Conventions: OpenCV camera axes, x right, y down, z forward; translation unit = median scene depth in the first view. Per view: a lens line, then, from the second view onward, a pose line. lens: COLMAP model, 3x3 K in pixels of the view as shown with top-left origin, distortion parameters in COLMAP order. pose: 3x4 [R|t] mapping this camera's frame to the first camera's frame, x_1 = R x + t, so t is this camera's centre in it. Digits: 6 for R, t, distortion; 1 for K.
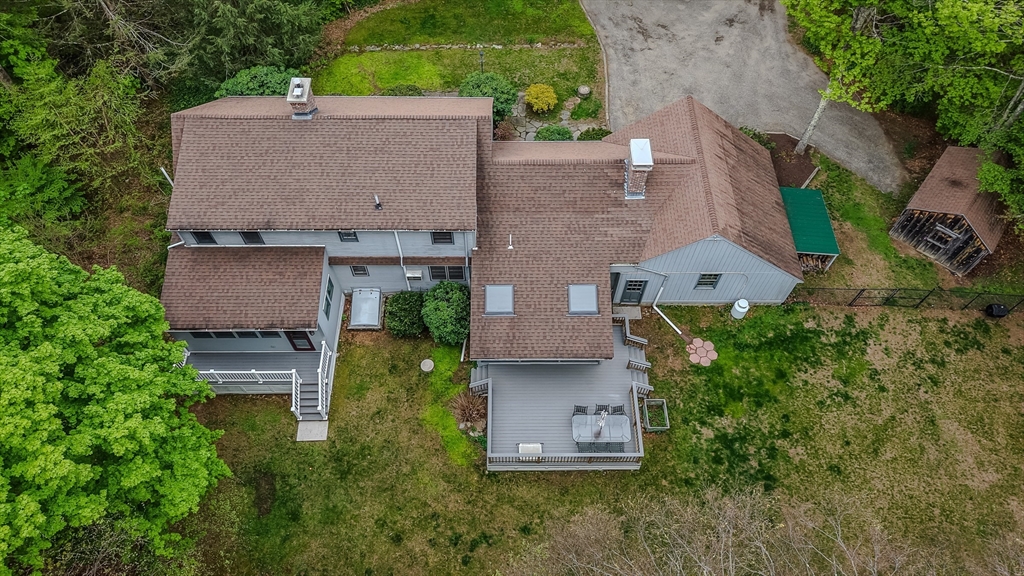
lens RADIAL K [[701.5, 0, 513.6], [0, 701.5, 291.2], [0, 0, 1]] dist [0.005112, -0.001696]
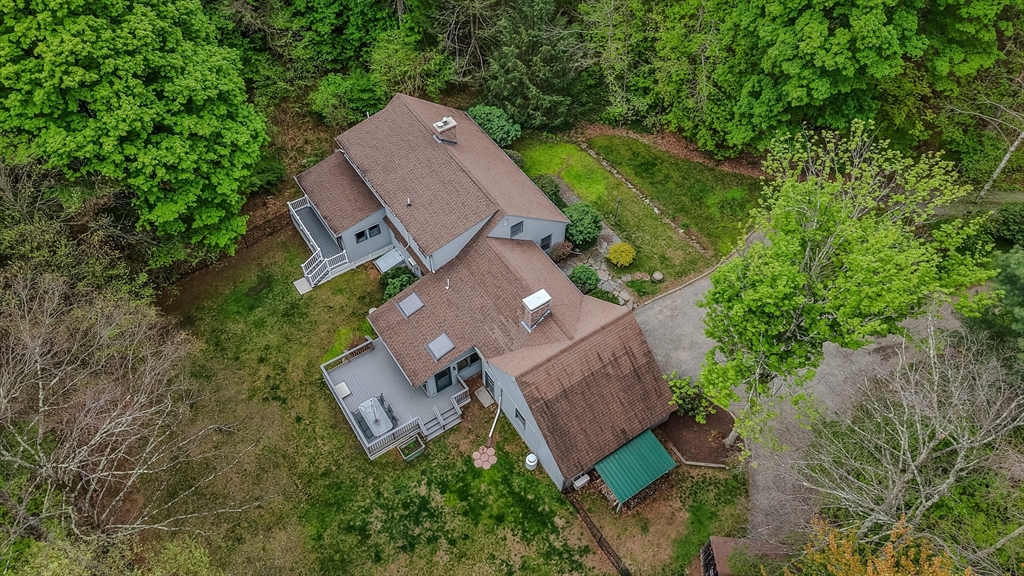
lens RADIAL K [[701.5, 0, 512.6], [0, 701.5, 284.8], [0, 0, 1]] dist [0.005112, -0.001696]
pose [[0.545654, 0.657868, -0.519107, 0.762708], [-0.714944, 0.688603, 0.121164, -0.319009], [0.437168, 0.305019, 0.846078, -0.120875]]
